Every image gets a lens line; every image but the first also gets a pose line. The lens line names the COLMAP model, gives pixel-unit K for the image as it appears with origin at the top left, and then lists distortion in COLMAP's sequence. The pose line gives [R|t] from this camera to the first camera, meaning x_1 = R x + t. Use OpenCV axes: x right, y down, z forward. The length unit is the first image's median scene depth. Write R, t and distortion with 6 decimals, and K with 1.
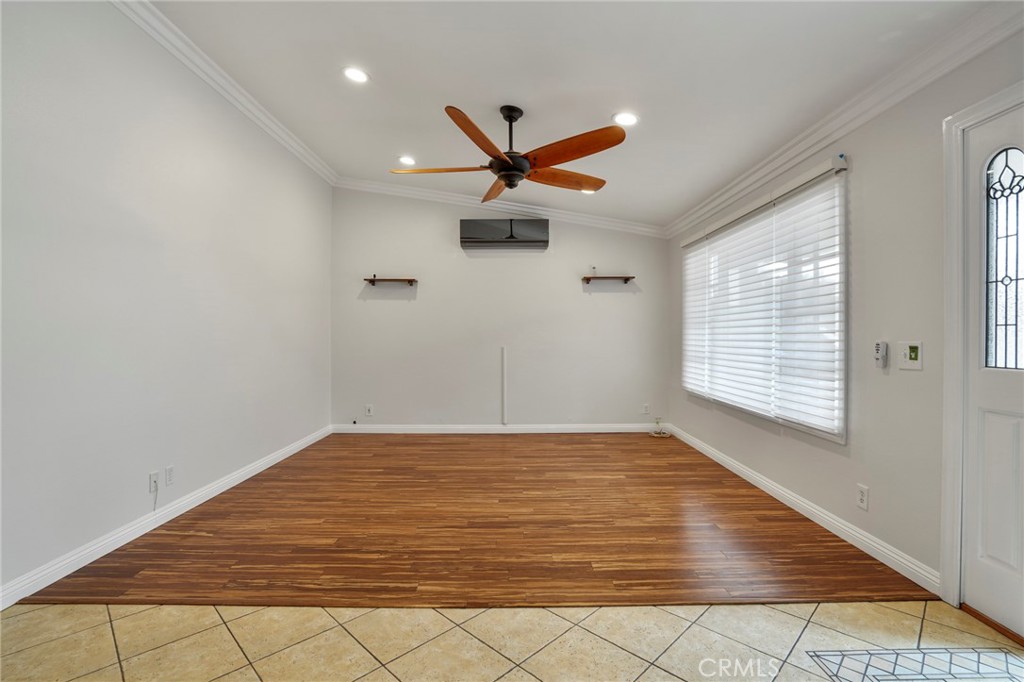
lens RADIAL K [[480.4, 0, 512.0], [0, 480.4, 341.0], [0, 0, 1]] dist [-0.054716, 0.019356]
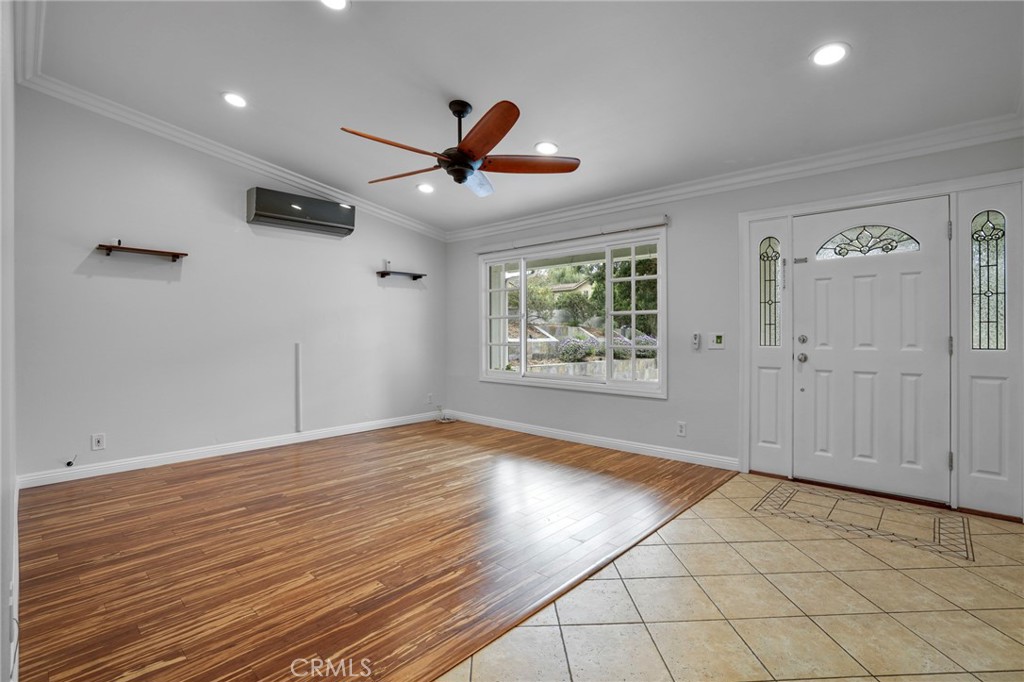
lens RADIAL K [[475.4, 0, 512.0], [0, 475.4, 341.0], [0, 0, 1]] dist [-0.053172, 0.019048]
pose [[0.681695, -0.015125, 0.731481, -0.667509], [0.008077, 0.999881, 0.013148, 0.000539], [-0.731592, -0.003055, 0.681736, 0.244770]]
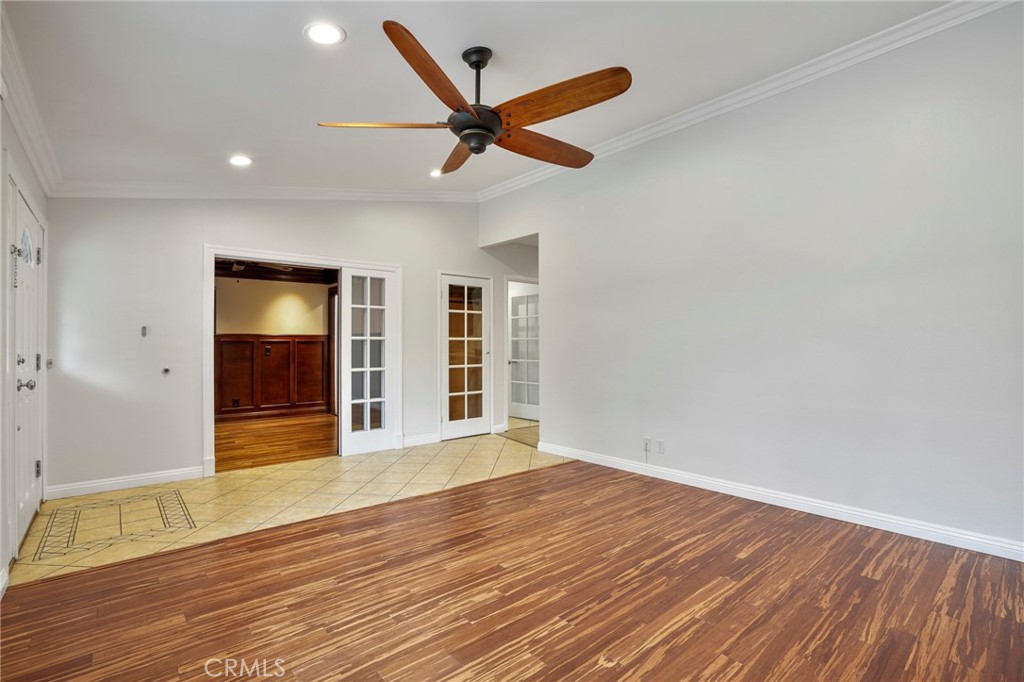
lens RADIAL K [[475.4, 0, 512.0], [0, 475.4, 341.0], [0, 0, 1]] dist [-0.053172, 0.019048]
pose [[-0.759501, -0.002575, -0.650501, 0.458224], [-0.001073, 0.999996, -0.002706, -0.015062], [0.650505, -0.001357, -0.759501, 1.639050]]
